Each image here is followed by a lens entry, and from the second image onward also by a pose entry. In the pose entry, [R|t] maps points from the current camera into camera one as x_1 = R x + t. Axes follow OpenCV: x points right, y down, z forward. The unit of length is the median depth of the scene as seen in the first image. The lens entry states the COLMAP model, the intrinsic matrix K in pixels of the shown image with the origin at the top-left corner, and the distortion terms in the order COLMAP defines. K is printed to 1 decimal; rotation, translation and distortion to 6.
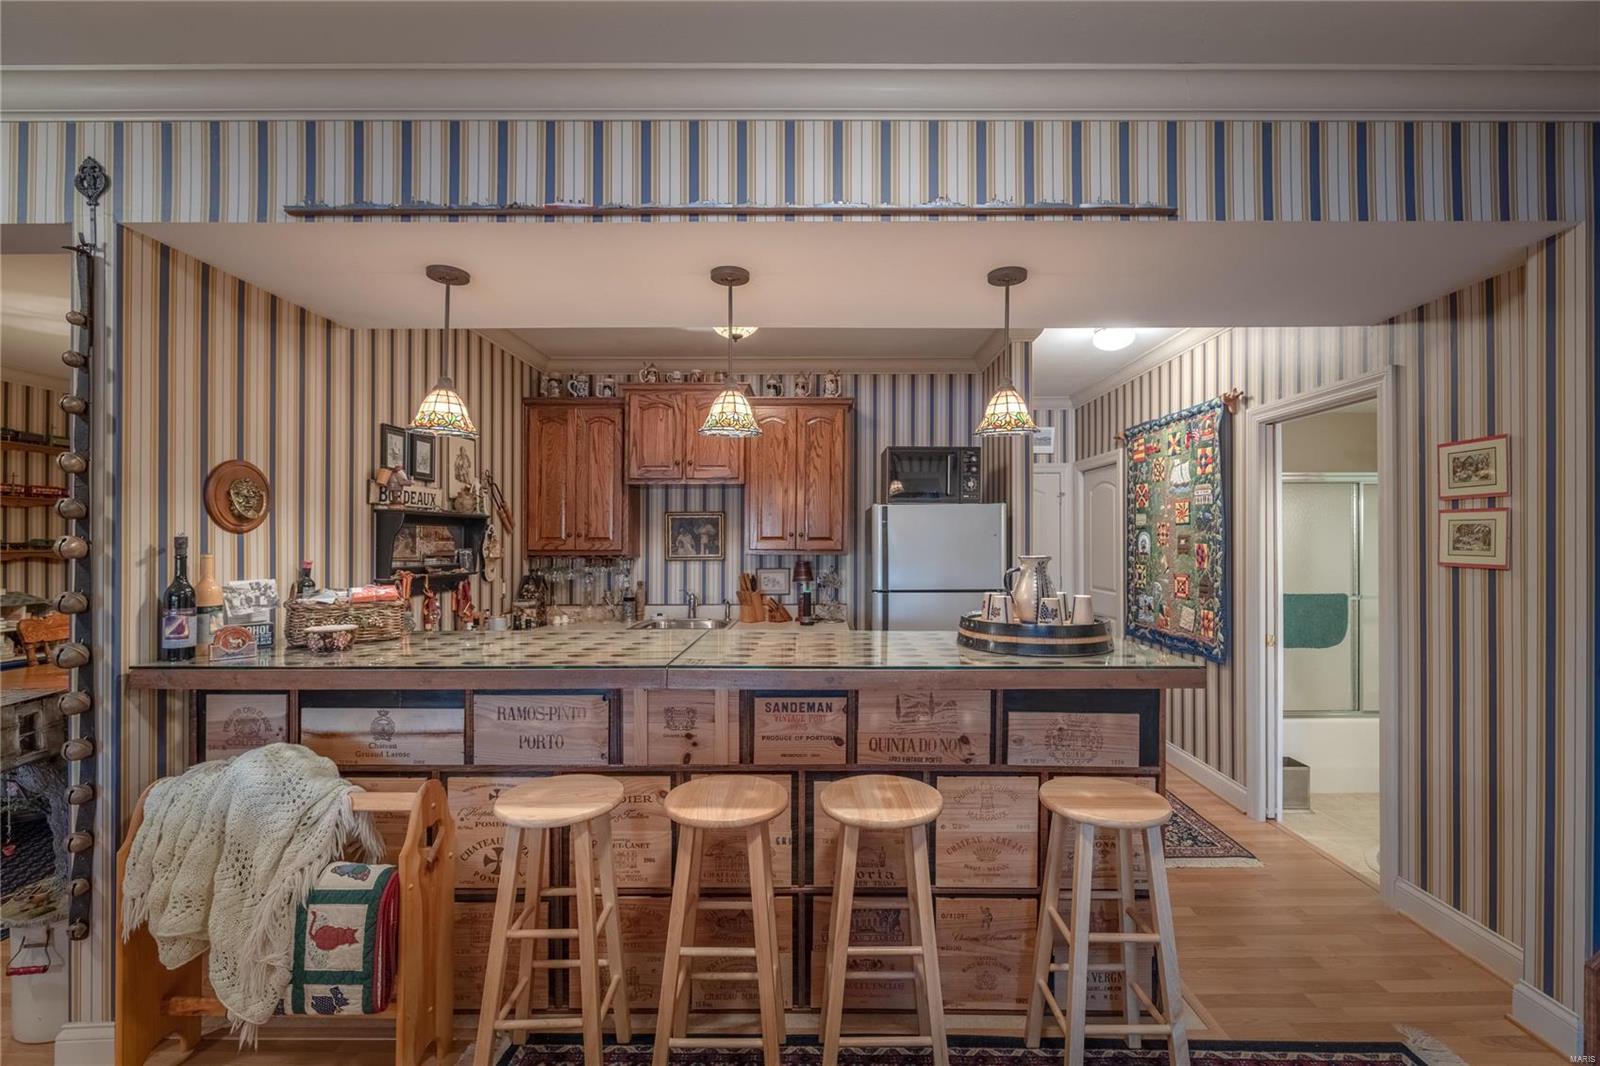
lens RADIAL K [[663.4, 0, 792.0], [0, 663.4, 533.8], [0, 0, 1]] dist [-0.002074, 0.000181]
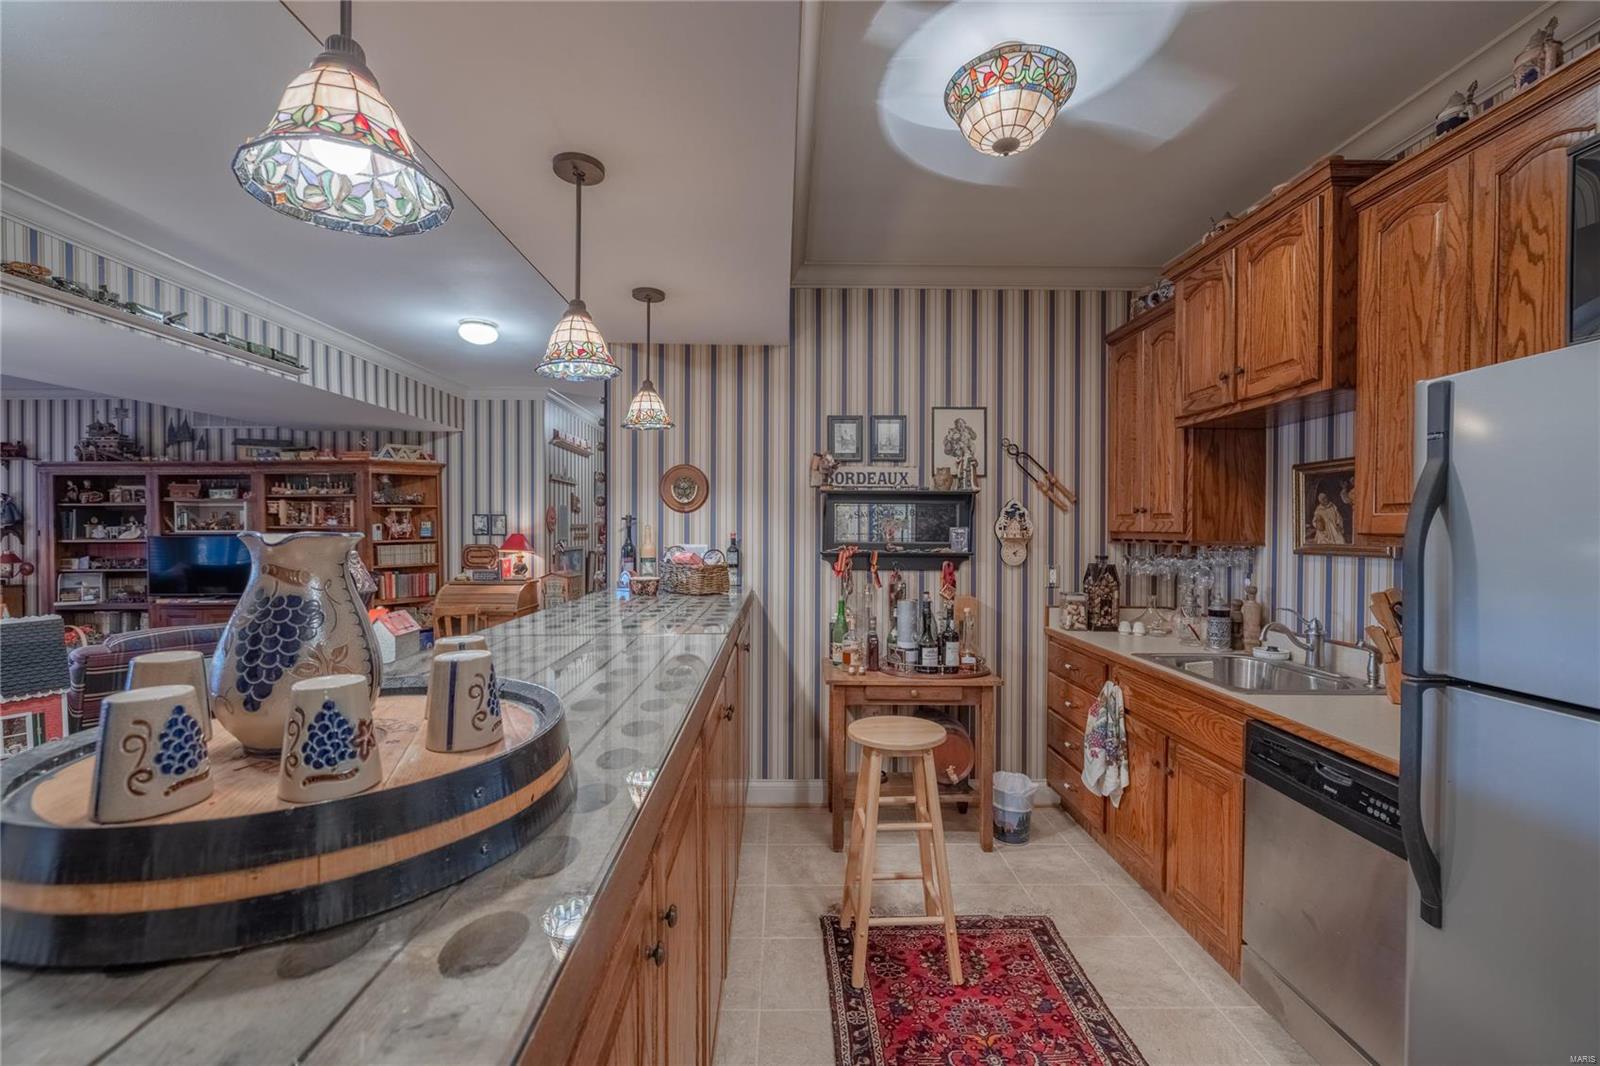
lens RADIAL K [[663.4, 0, 792.0], [0, 663.4, 533.8], [0, 0, 1]] dist [-0.002074, 0.000181]
pose [[0.043522, 0.011763, -0.998983, 0.393675], [0.005581, 0.999912, 0.012017, 0.017470], [0.999037, -0.006099, 0.043452, 0.659988]]
